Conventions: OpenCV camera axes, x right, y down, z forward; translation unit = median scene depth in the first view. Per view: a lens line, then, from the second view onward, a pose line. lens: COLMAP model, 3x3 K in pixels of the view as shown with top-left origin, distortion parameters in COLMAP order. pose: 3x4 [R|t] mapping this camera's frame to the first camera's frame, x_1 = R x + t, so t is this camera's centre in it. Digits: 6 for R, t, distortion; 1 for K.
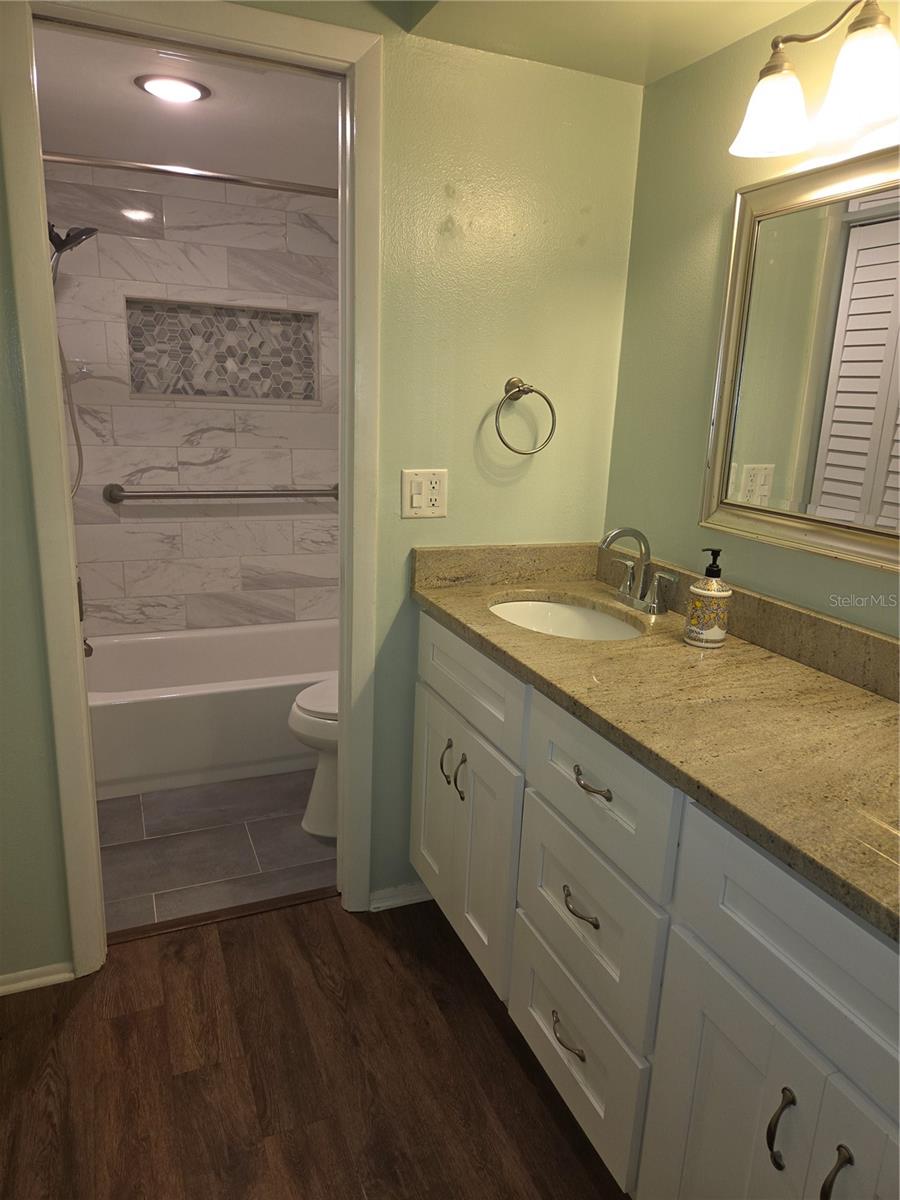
lens RADIAL K [[807.8, 0, 454.4], [0, 807.8, 604.5], [0, 0, 1]] dist [0.050629, -0.038829]
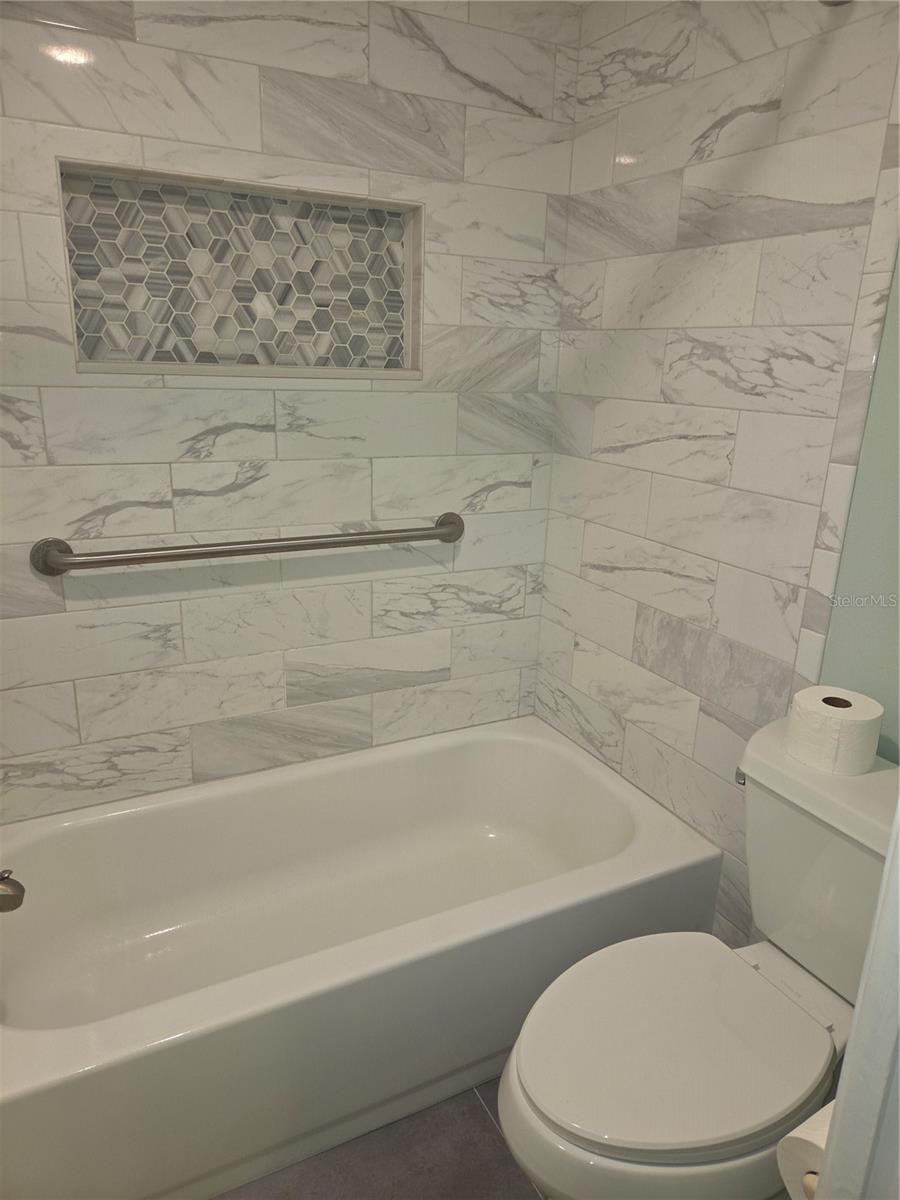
lens RADIAL K [[807.8, 0, 442.3], [0, 807.8, 601.2], [0, 0, 1]] dist [0.050629, -0.038829]
pose [[0.996987, -0.034013, 0.069709, -0.202435], [0.031588, 0.998867, 0.035599, -0.115756], [-0.070841, -0.033290, 0.996932, 0.453277]]
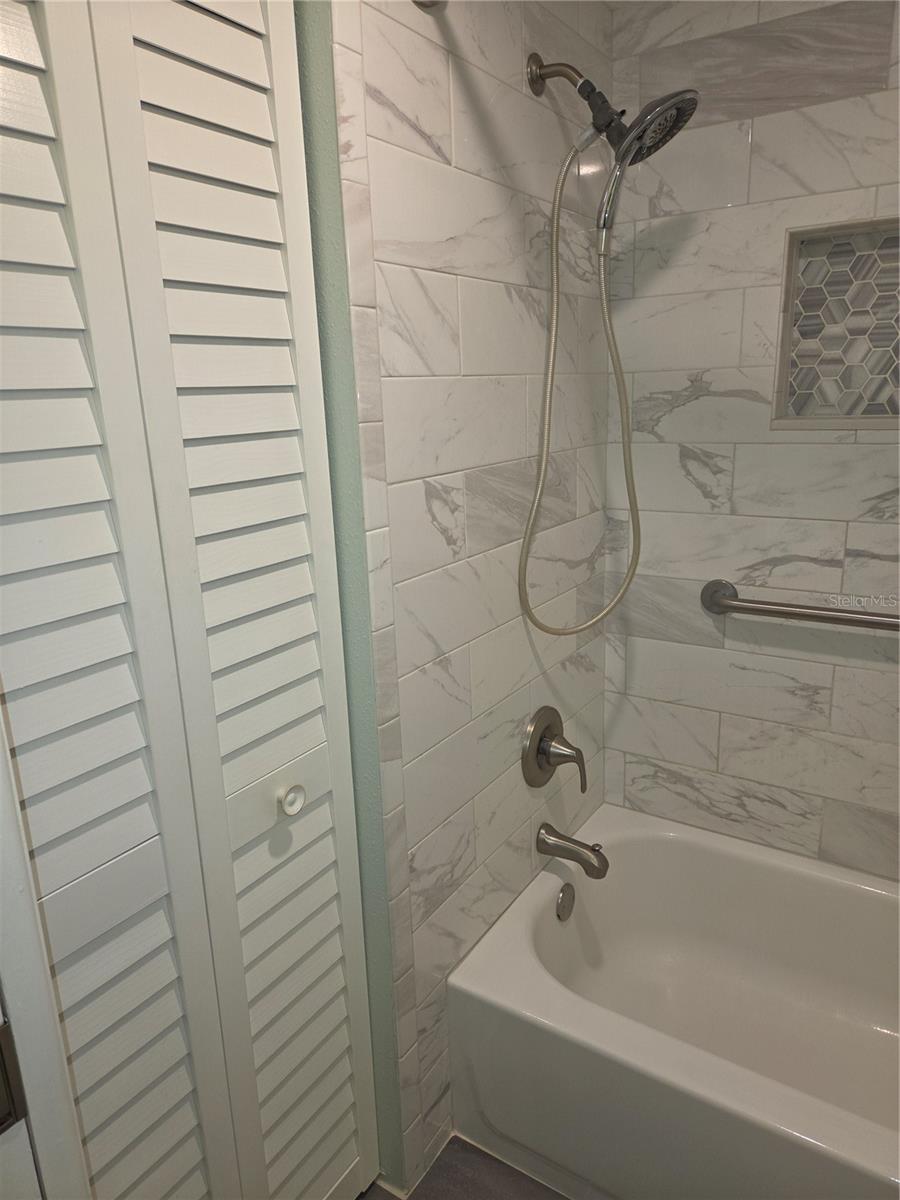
lens RADIAL K [[807.8, 0, 461.7], [0, 807.8, 611.8], [0, 0, 1]] dist [0.050629, -0.038829]
pose [[0.550872, 0.162246, -0.818667, -0.051489], [-0.165330, 0.982697, 0.083506, -0.139847], [0.818050, 0.089349, 0.568164, 0.519752]]
